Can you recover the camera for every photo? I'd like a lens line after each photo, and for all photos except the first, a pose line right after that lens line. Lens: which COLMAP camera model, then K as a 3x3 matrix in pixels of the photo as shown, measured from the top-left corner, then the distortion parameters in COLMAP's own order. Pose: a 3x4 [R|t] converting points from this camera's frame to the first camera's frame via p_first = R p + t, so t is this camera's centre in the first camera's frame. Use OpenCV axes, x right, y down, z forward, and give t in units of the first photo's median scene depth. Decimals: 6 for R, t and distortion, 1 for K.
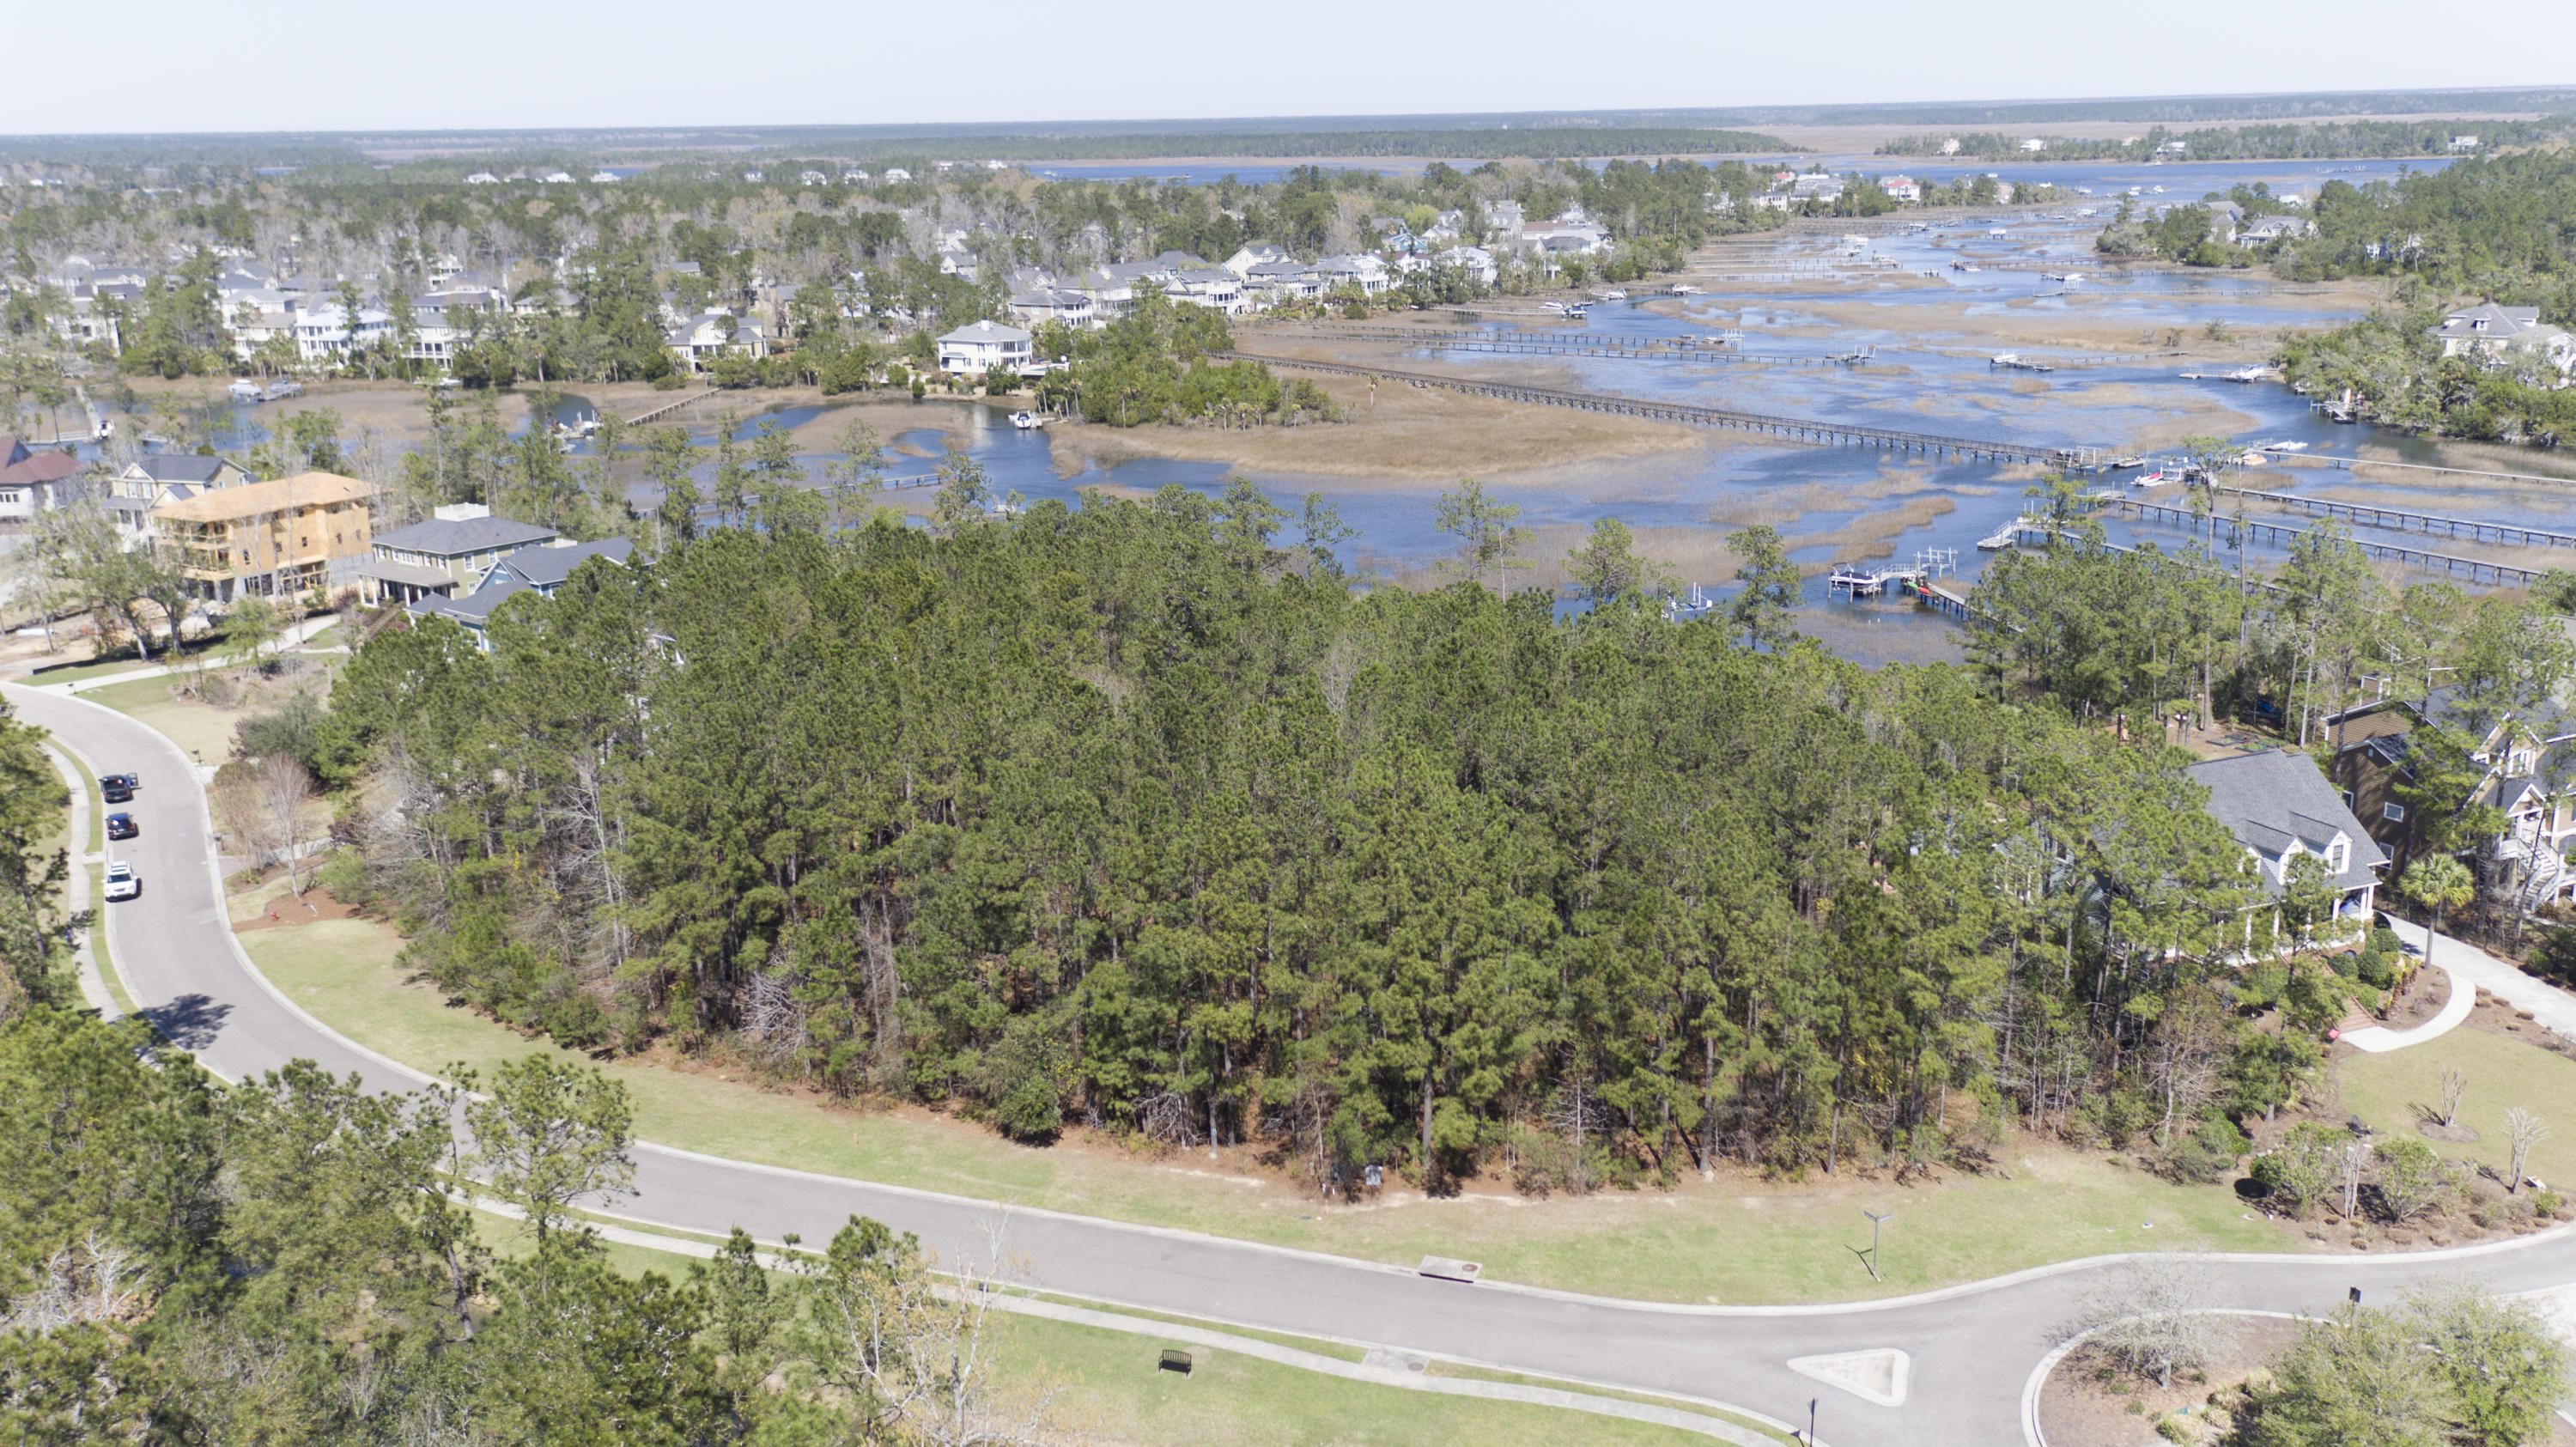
lens RADIAL K [[2265.0, 0, 1288.0], [0, 2265.0, 723.5], [0, 0, 1]] dist [0.040625, -0.011253]
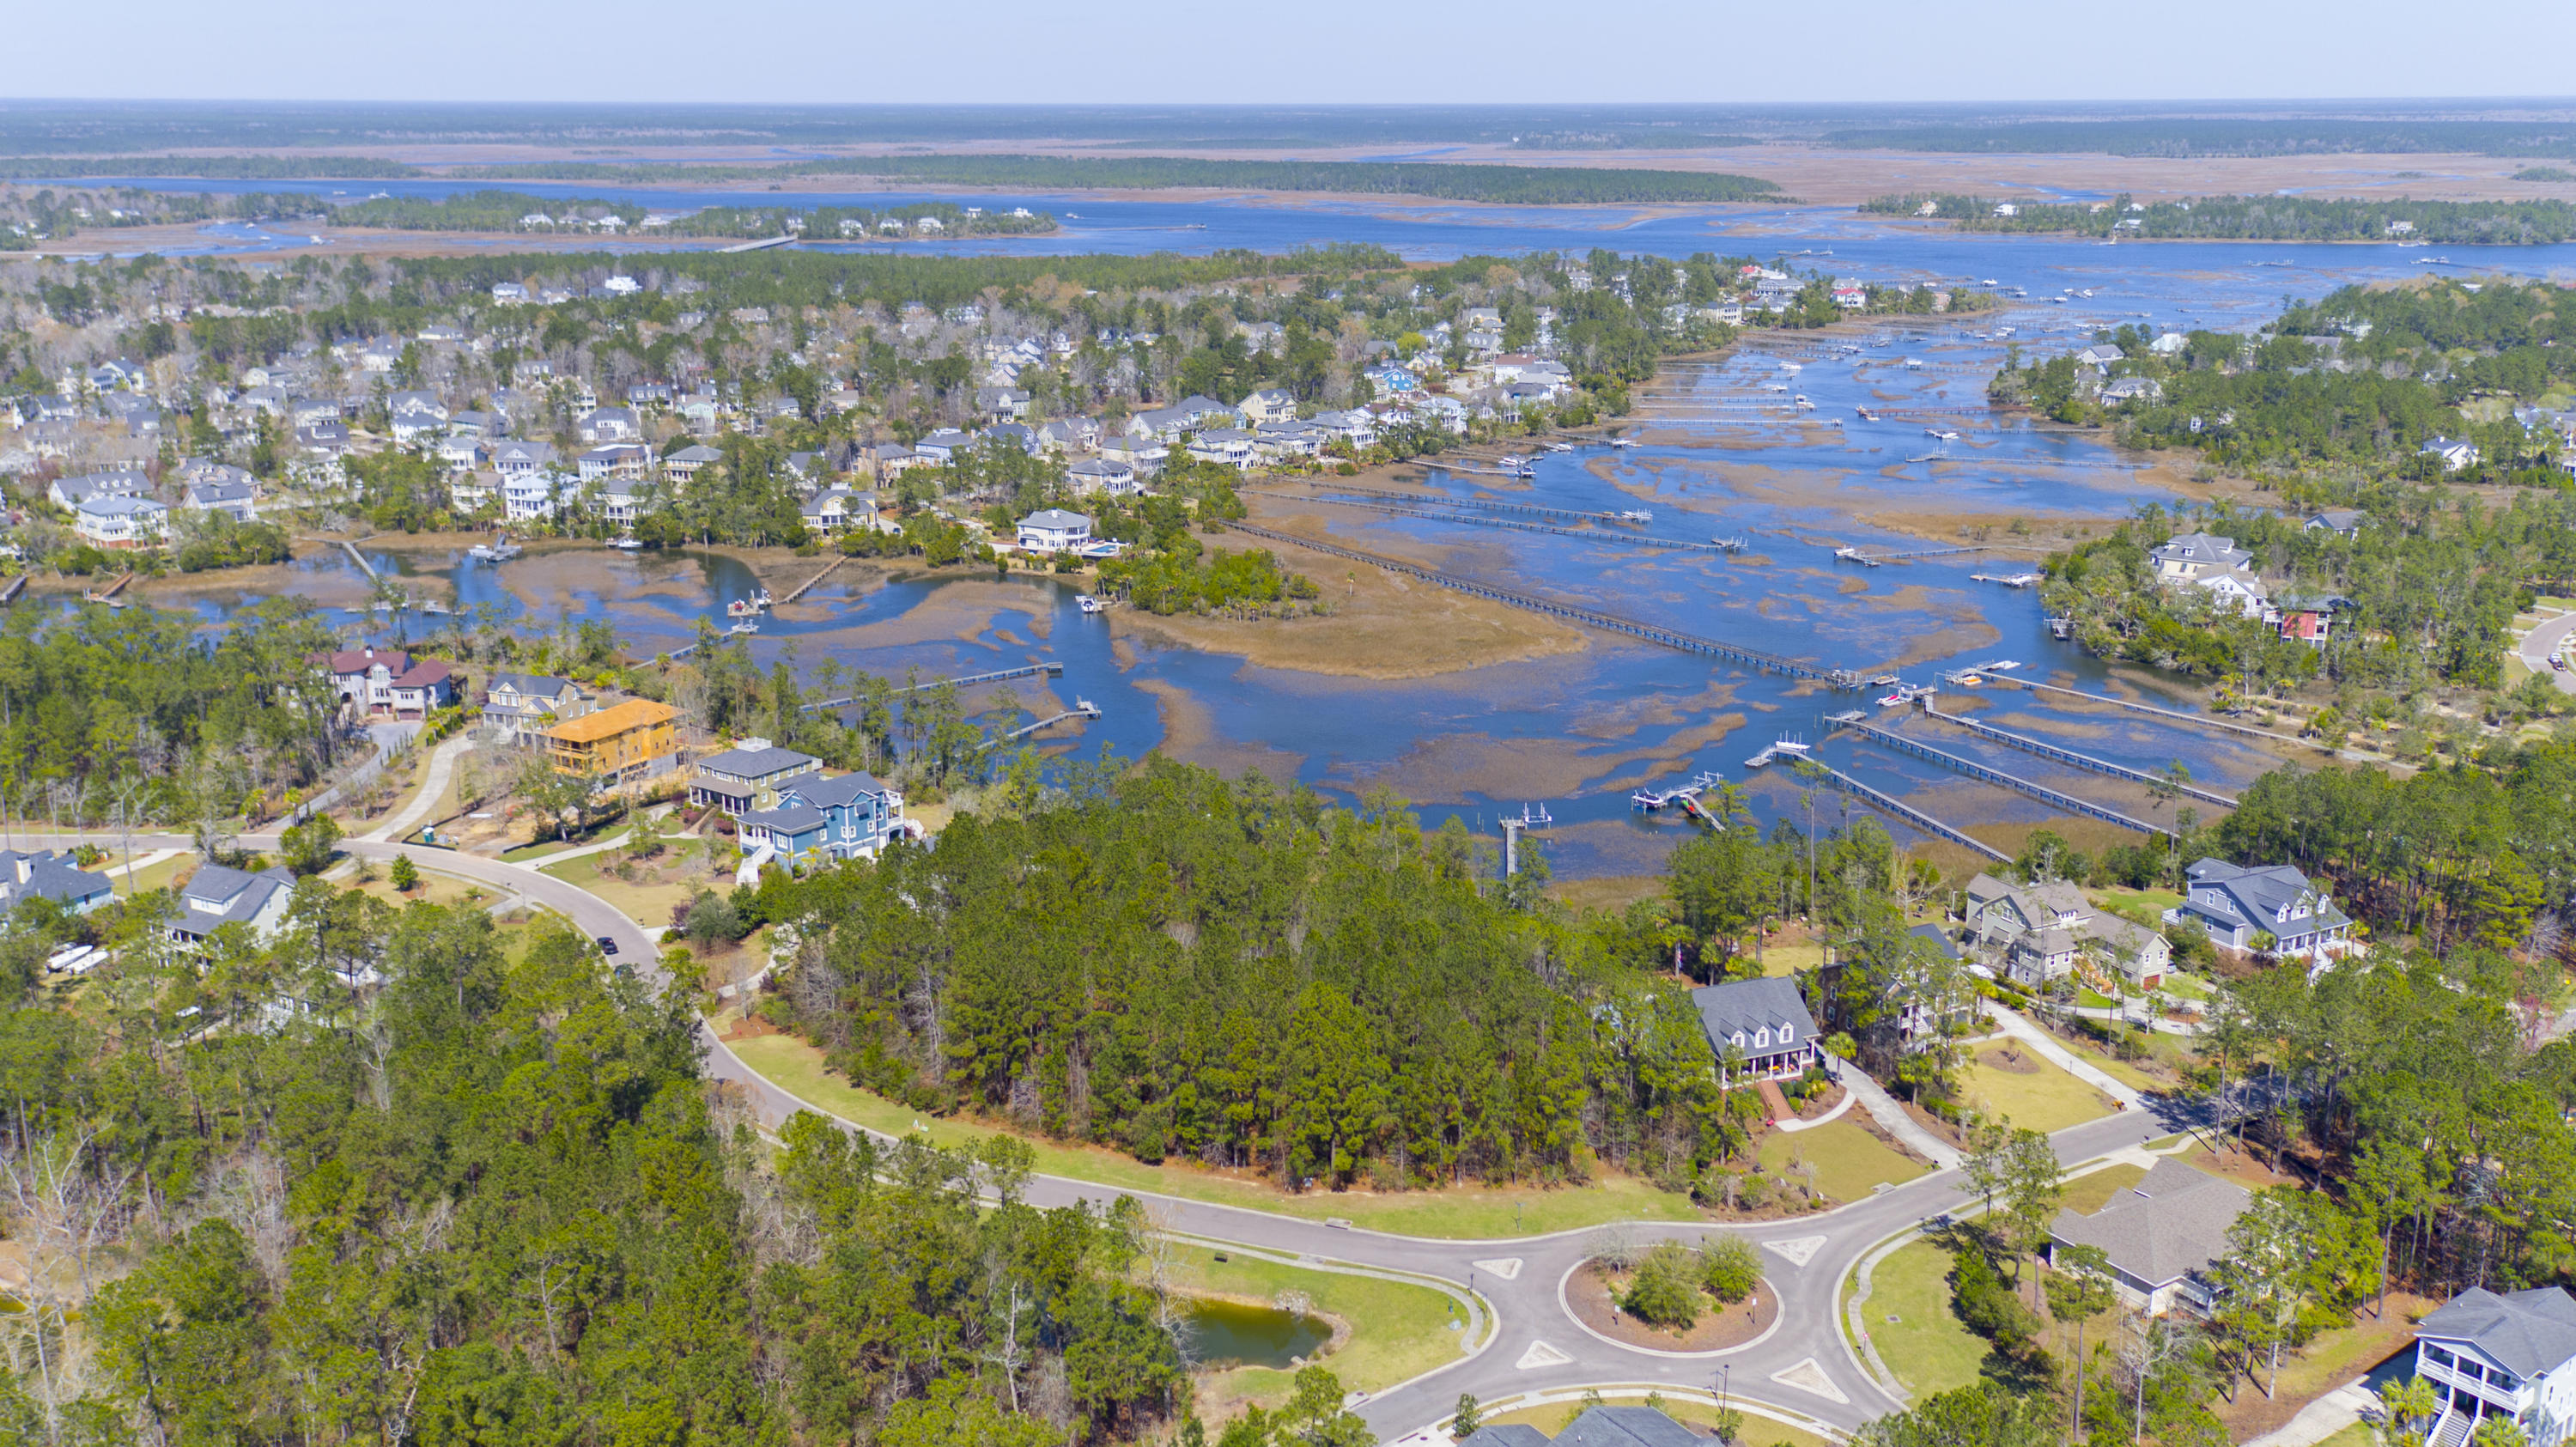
lens RADIAL K [[2318.2, 0, 1288.0], [0, 2318.2, 723.5], [0, 0, 1]] dist [0.047247, -0.009494]
pose [[0.999818, 0.019066, -0.000987, 0.005790], [-0.019060, 0.999800, 0.006074, -0.126176], [0.001103, -0.006054, 0.999981, -0.609495]]
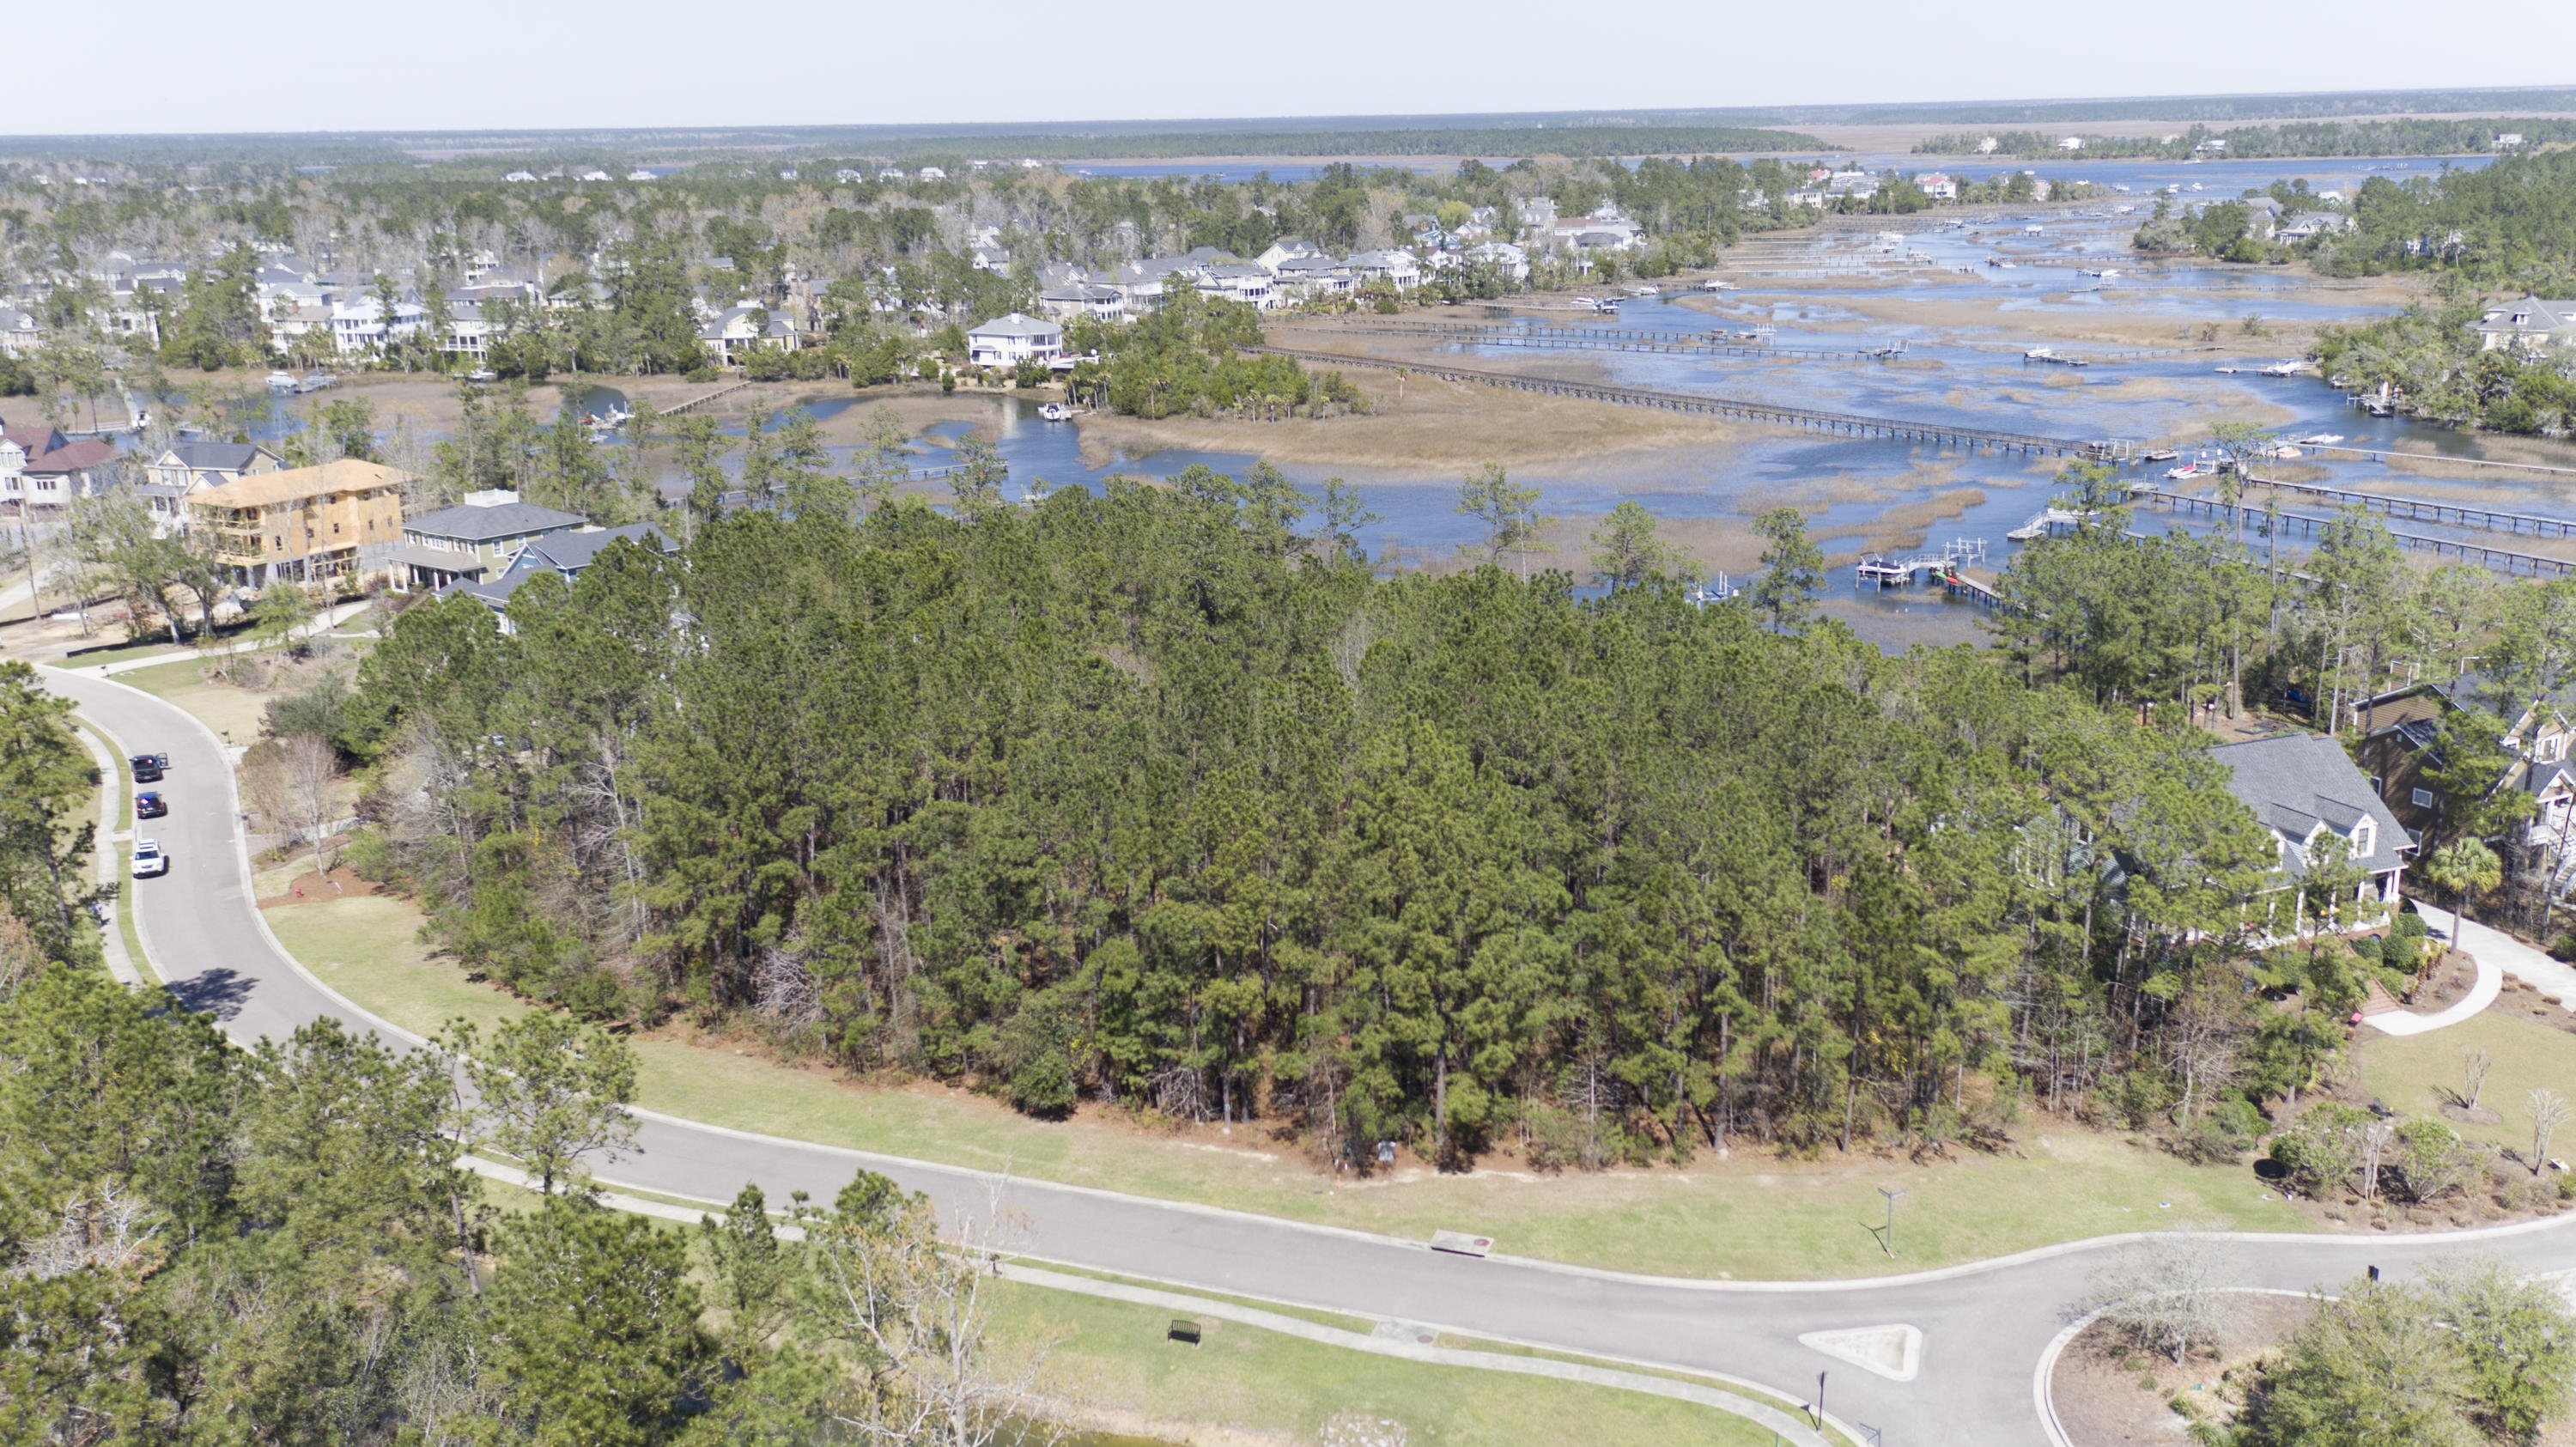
lens RADIAL K [[2265.0, 0, 1288.0], [0, 2265.0, 723.5], [0, 0, 1]] dist [0.040625, -0.011253]
pose [[0.999886, 0.003662, -0.014621, 0.004049], [-0.003663, 0.999993, 0.000007, 0.005375], [0.014621, 0.000046, 0.999893, 0.000525]]
